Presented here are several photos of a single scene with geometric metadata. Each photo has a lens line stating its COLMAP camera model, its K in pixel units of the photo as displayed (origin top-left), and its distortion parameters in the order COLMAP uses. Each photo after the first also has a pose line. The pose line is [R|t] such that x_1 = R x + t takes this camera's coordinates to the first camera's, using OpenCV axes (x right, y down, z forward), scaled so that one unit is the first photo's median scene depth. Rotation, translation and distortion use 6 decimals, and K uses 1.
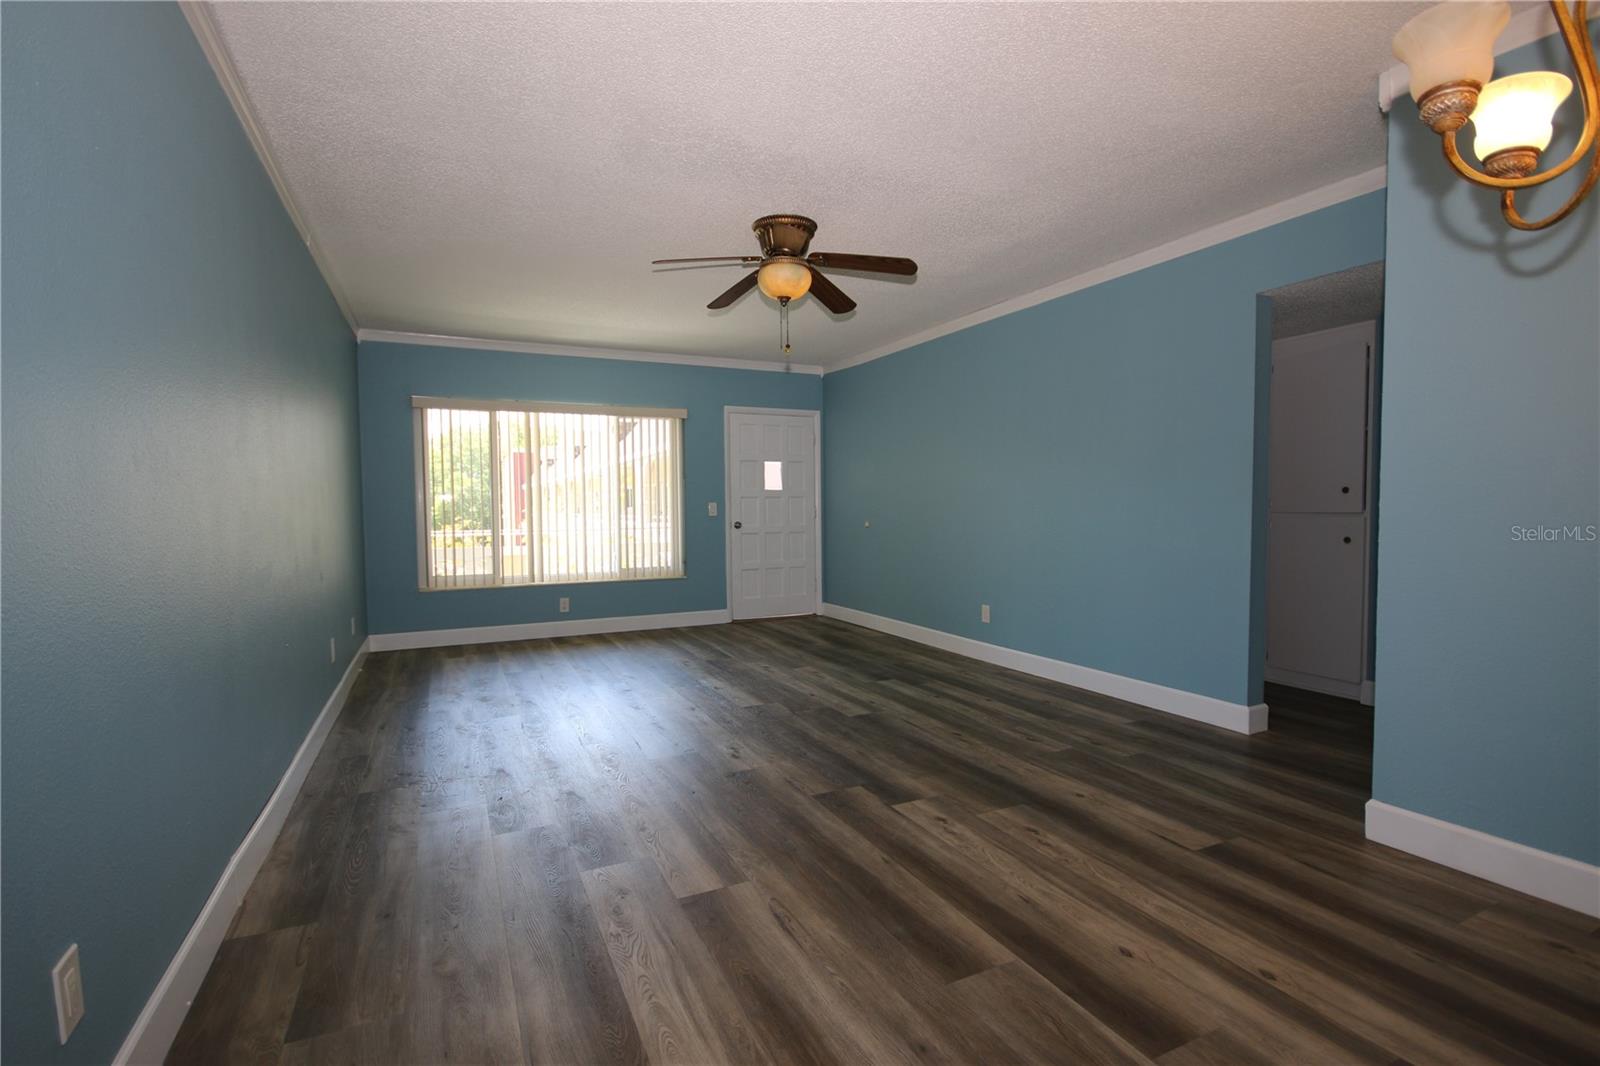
lens RADIAL K [[732.5, 0, 794.6], [0, 732.5, 539.7], [0, 0, 1]] dist [0.023955, -0.016184]
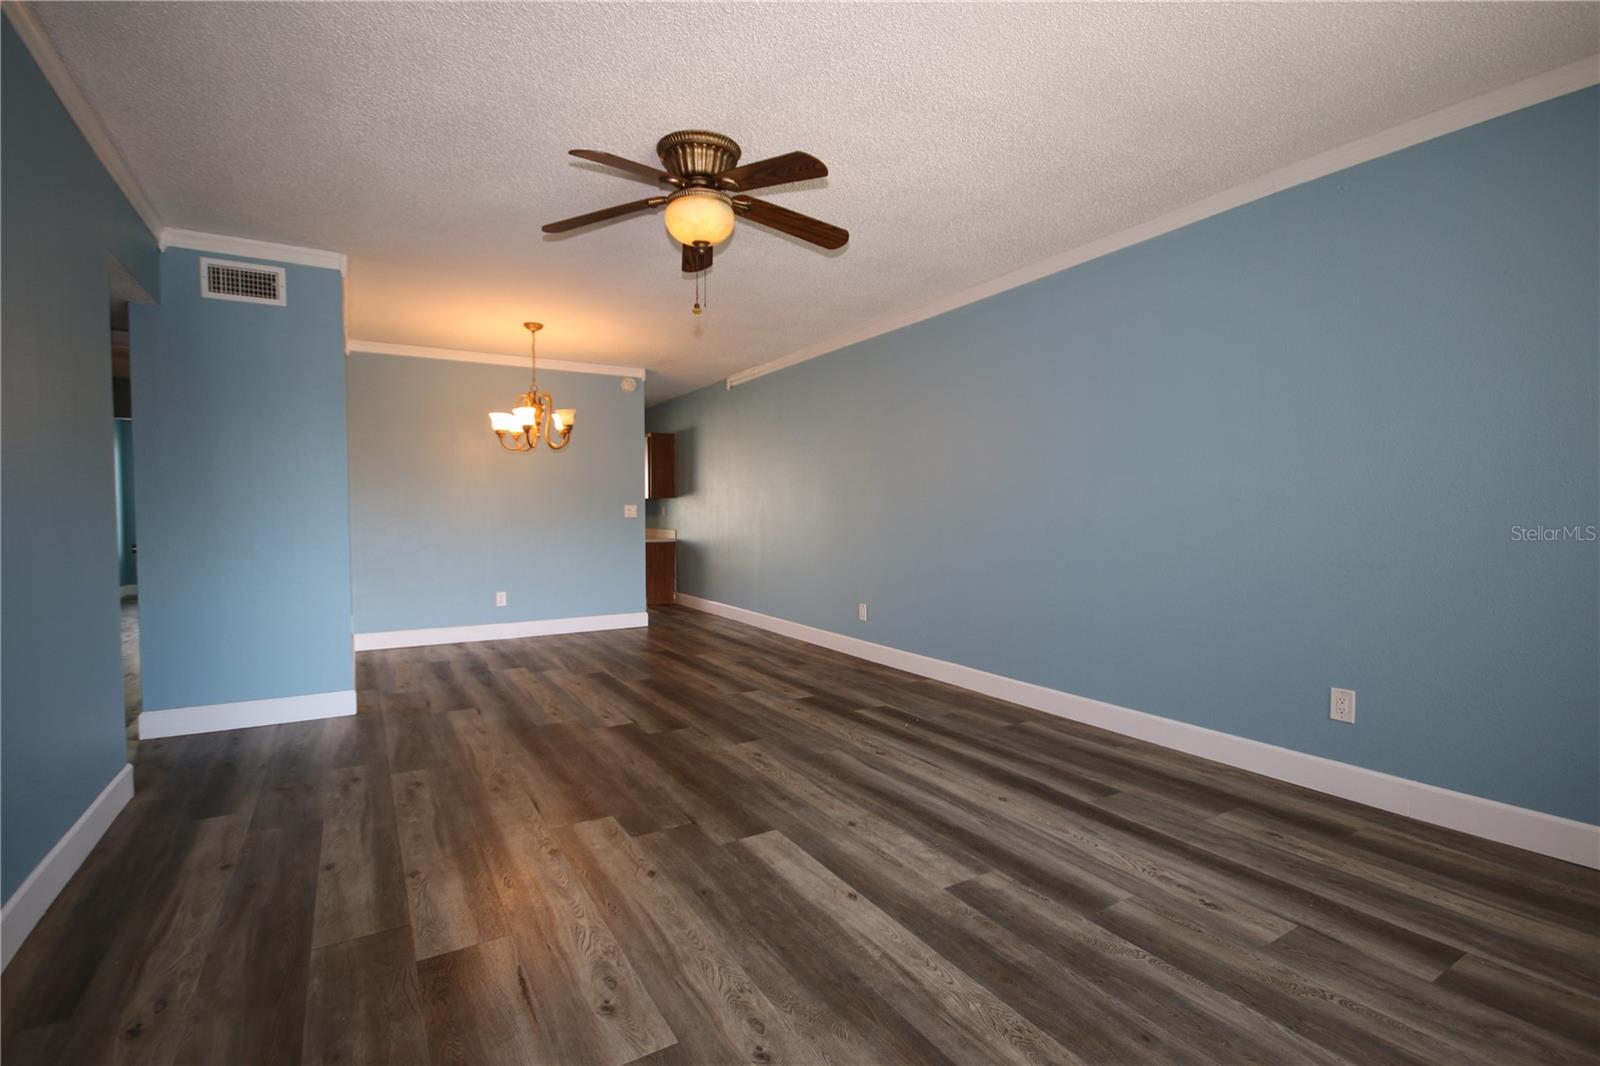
lens RADIAL K [[732.5, 0, 794.6], [0, 732.5, 539.7], [0, 0, 1]] dist [0.023955, -0.016184]
pose [[-0.995489, 0.012006, -0.094118, -0.037364], [0.004032, 0.996419, 0.084458, -0.082998], [0.094795, 0.083697, -0.991972, 1.864062]]
